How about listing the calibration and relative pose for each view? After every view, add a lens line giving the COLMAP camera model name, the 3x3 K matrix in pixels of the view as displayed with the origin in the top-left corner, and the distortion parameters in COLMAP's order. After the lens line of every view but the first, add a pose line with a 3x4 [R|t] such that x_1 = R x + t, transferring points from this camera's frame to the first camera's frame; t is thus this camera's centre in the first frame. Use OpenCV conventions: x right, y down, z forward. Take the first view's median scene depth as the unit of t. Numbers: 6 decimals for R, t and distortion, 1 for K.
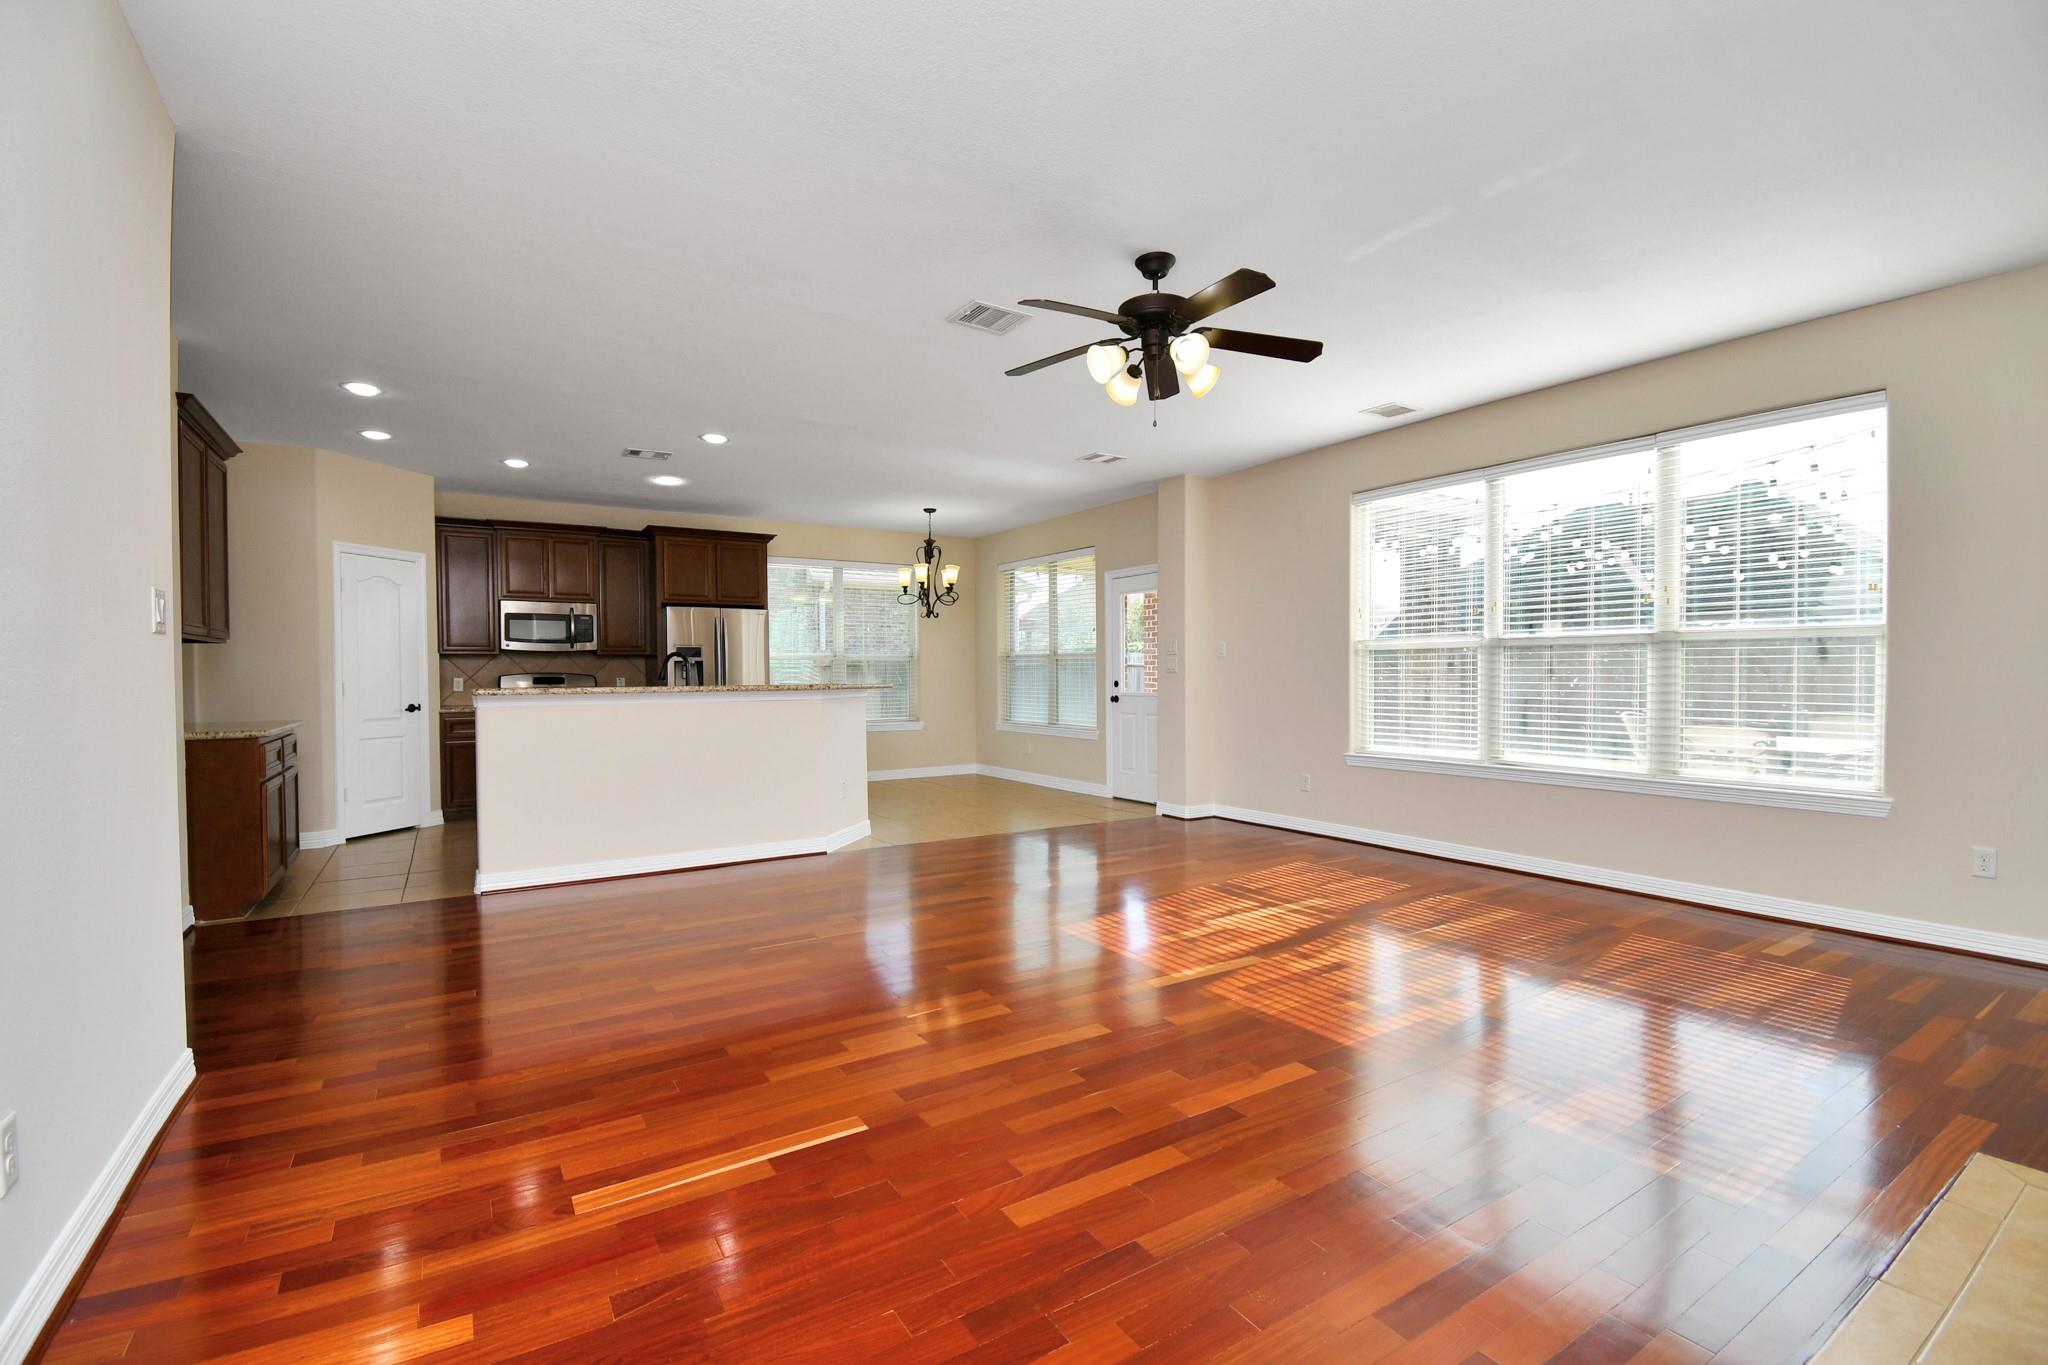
lens RADIAL K [[902.4, 0, 1007.9], [0, 902.4, 687.8], [0, 0, 1]] dist [0.001980, -0.011877]
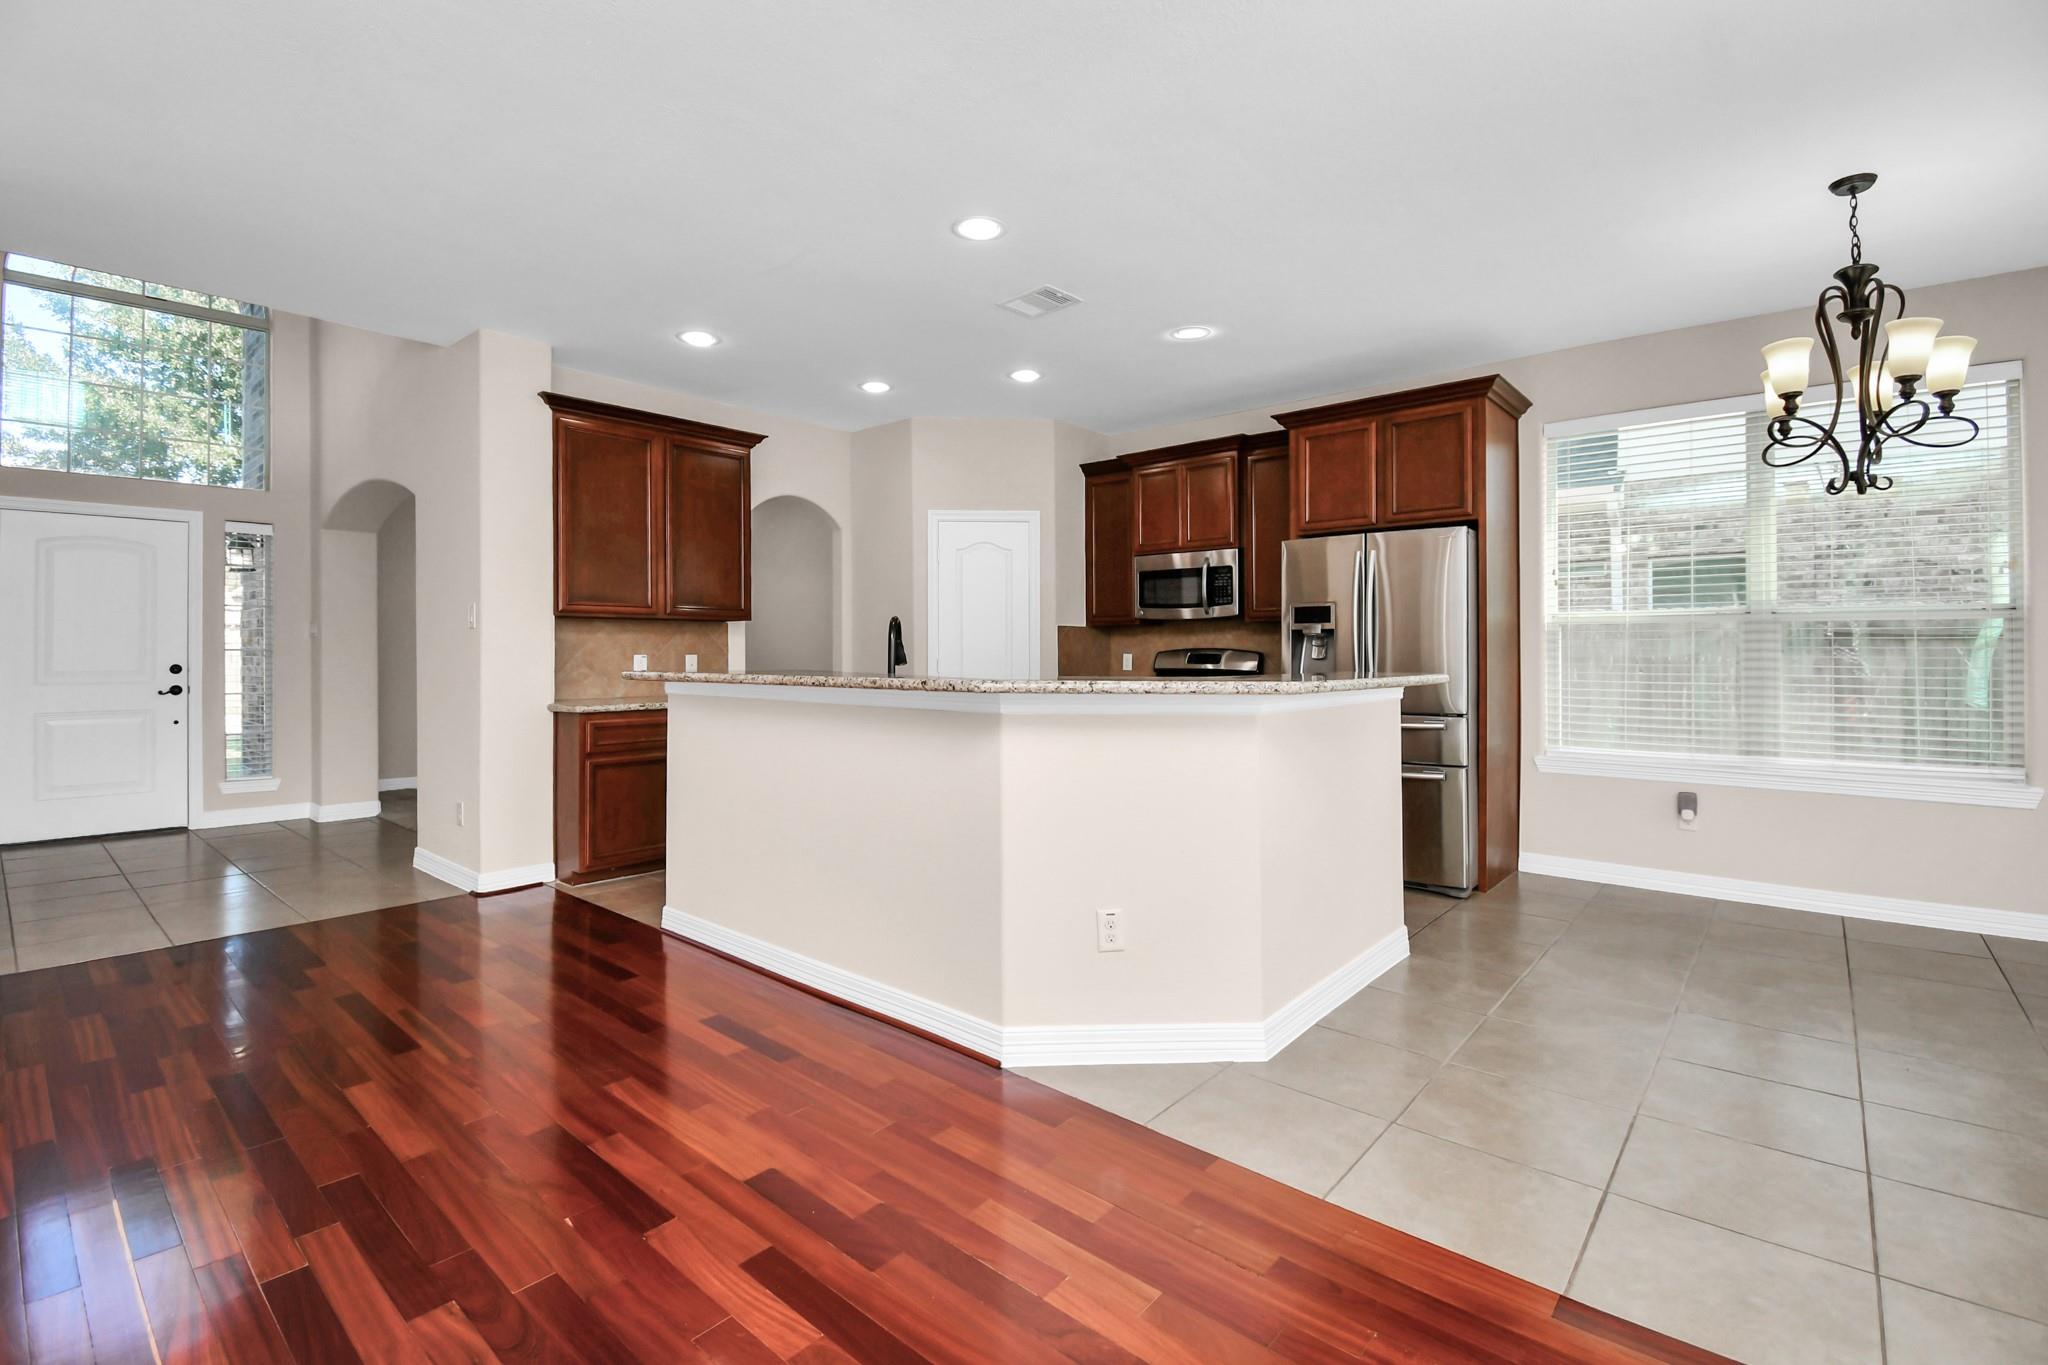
lens RADIAL K [[902.4, 0, 1029.0], [0, 902.4, 648.3], [0, 0, 1]] dist [0.001980, -0.011877]
pose [[0.312870, 0.005456, -0.949780, 0.159579], [-0.015651, 0.999877, 0.000588, -0.014988], [0.949667, 0.014682, 0.312917, 0.664624]]
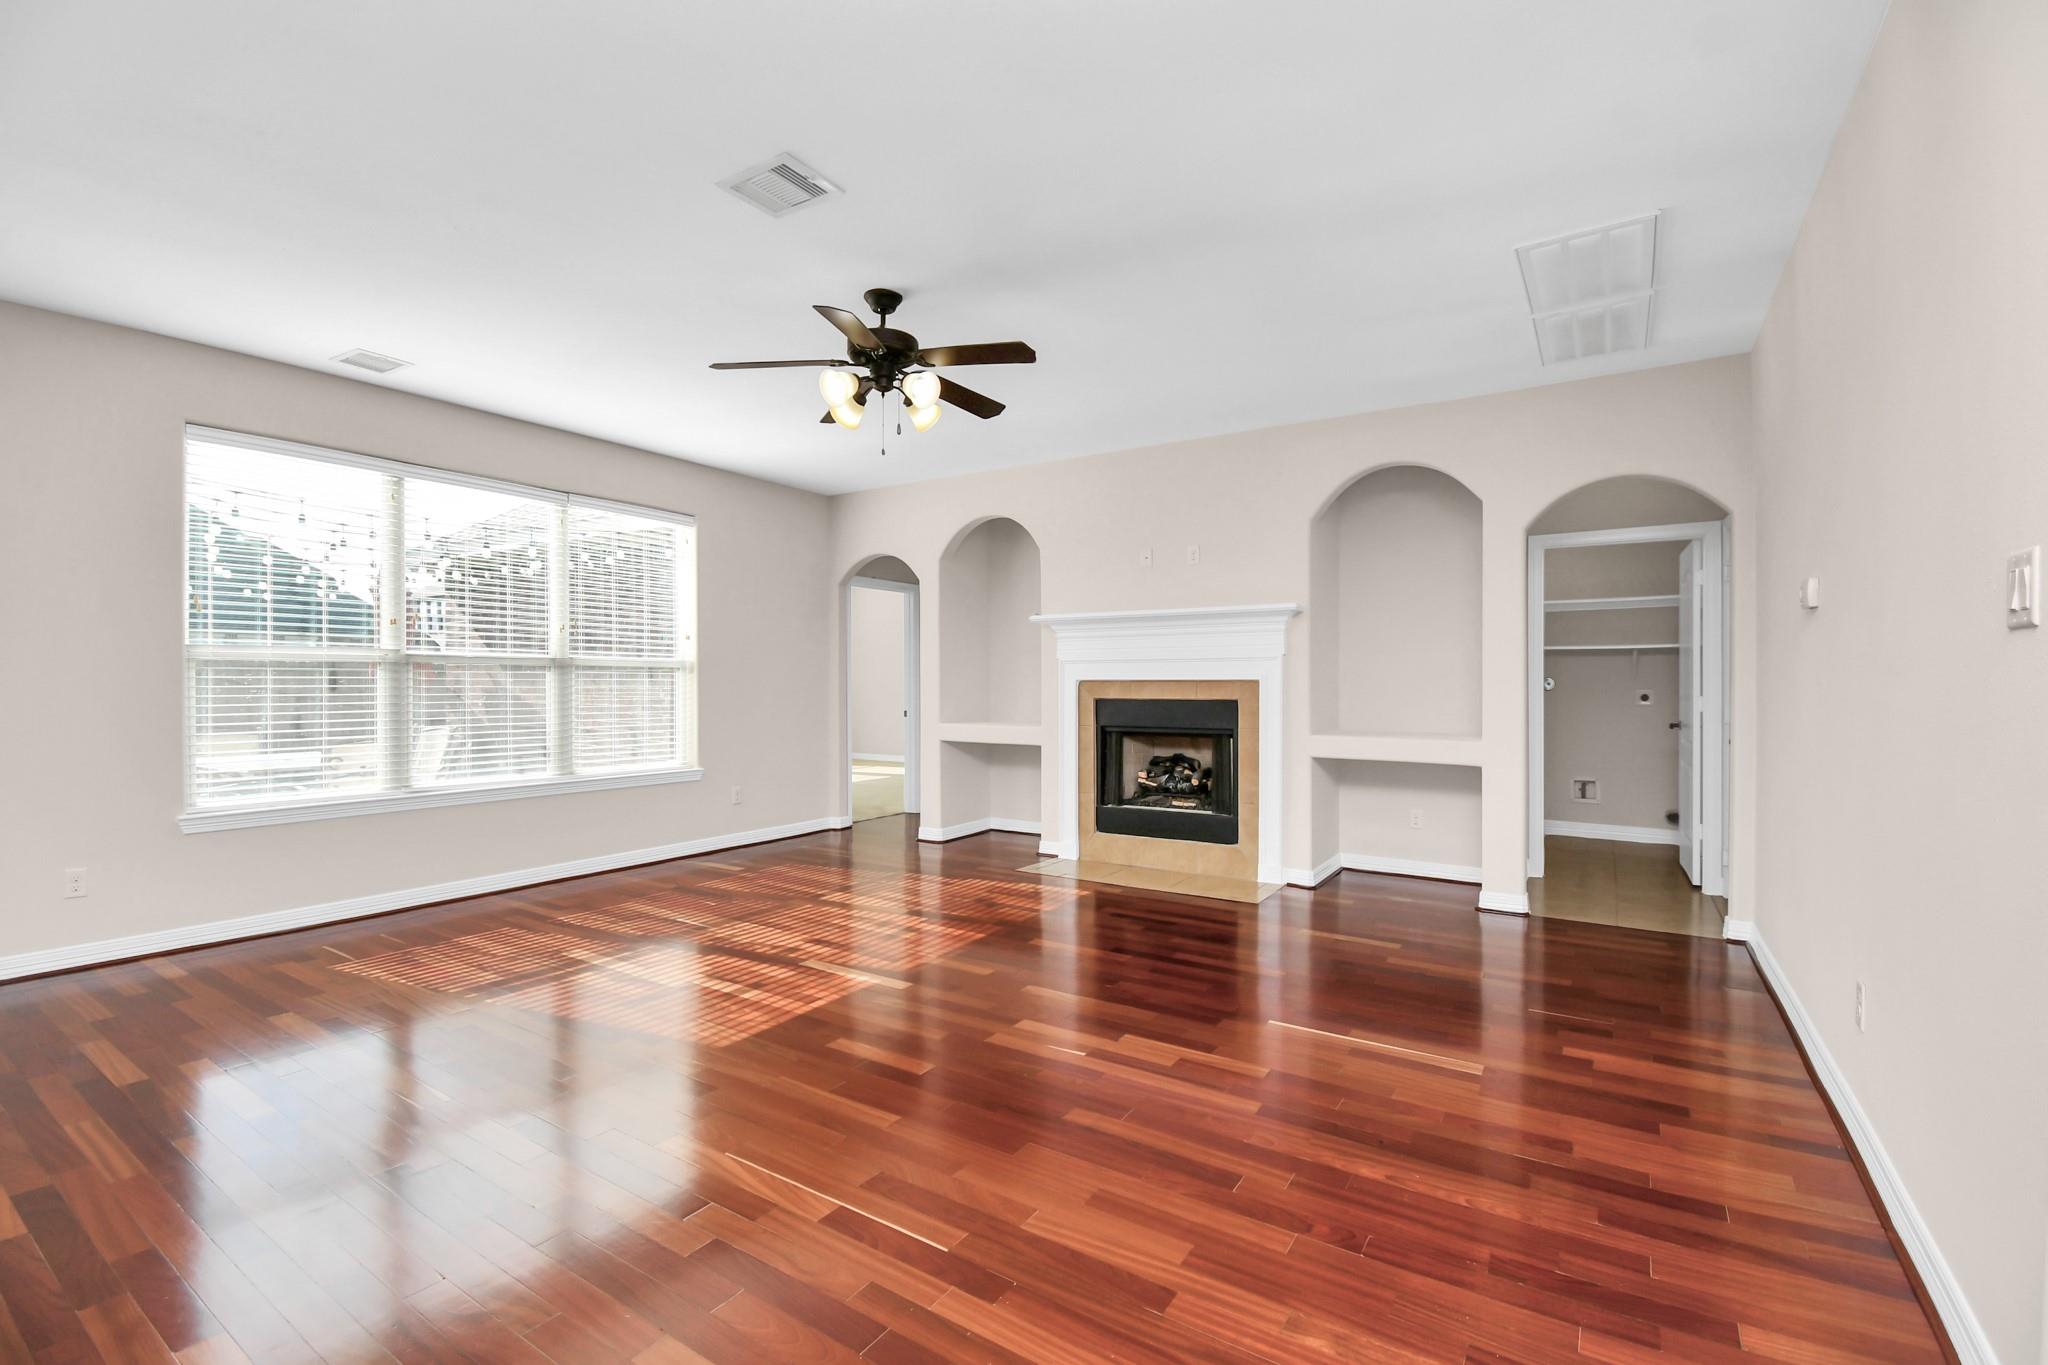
lens RADIAL K [[902.4, 0, 1025.7], [0, 902.4, 685.5], [0, 0, 1]] dist [0.001980, -0.011877]
pose [[-0.424642, 0.002940, 0.905357, -0.377401], [0.019255, 0.999798, 0.005785, -0.011904], [-0.905157, 0.019889, -0.424613, 0.578549]]
